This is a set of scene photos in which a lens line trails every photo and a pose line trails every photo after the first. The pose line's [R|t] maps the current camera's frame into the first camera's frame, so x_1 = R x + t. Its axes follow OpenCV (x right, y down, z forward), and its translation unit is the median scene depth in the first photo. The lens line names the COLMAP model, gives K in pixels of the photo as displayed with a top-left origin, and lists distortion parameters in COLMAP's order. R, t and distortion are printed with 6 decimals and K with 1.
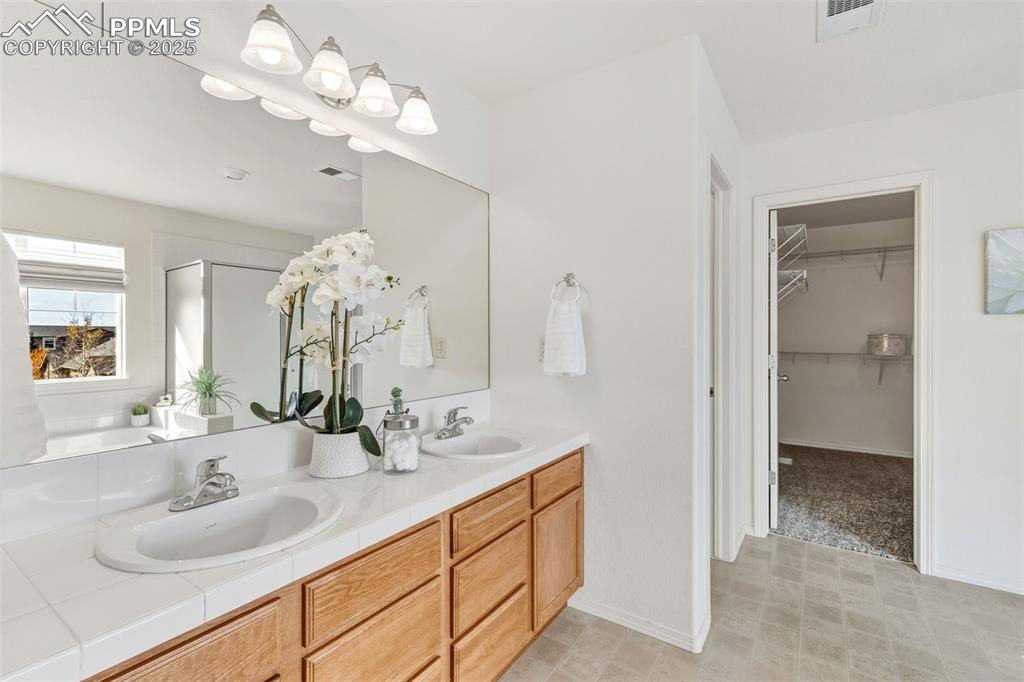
lens RADIAL K [[461.1, 0, 509.2], [0, 461.1, 334.8], [0, 0, 1]] dist [0.001304, 0.000096]
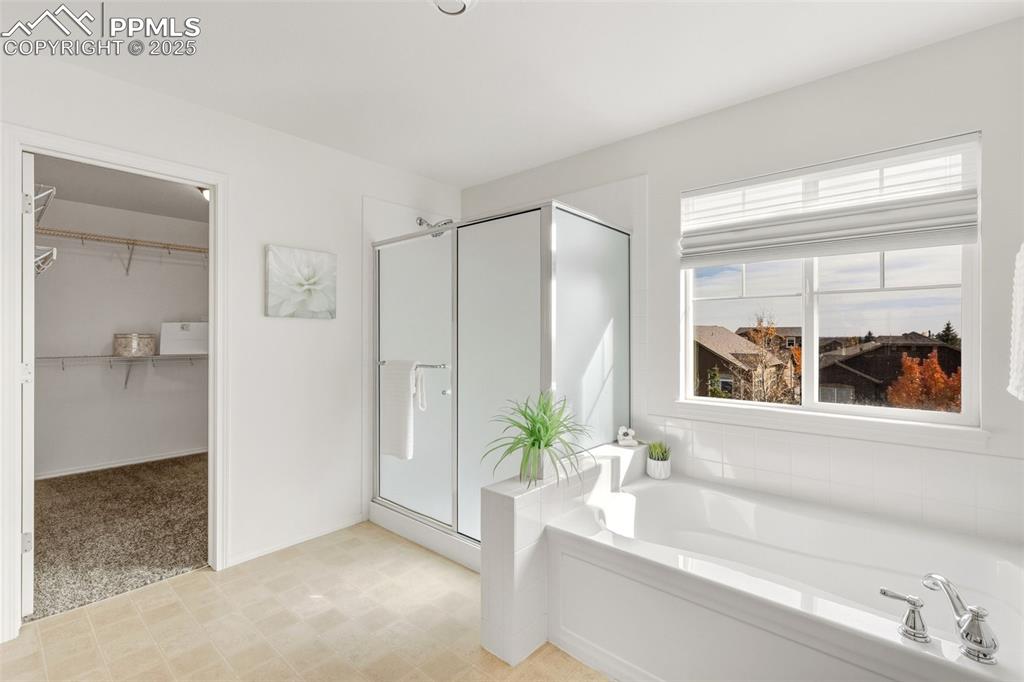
lens RADIAL K [[461.1, 0, 509.2], [0, 461.1, 334.8], [0, 0, 1]] dist [0.001304, 0.000096]
pose [[0.111572, 0.003675, 0.993750, -0.031654], [-0.003942, 0.999987, -0.003256, 0.001454], [-0.993749, -0.003554, 0.111585, 0.210851]]
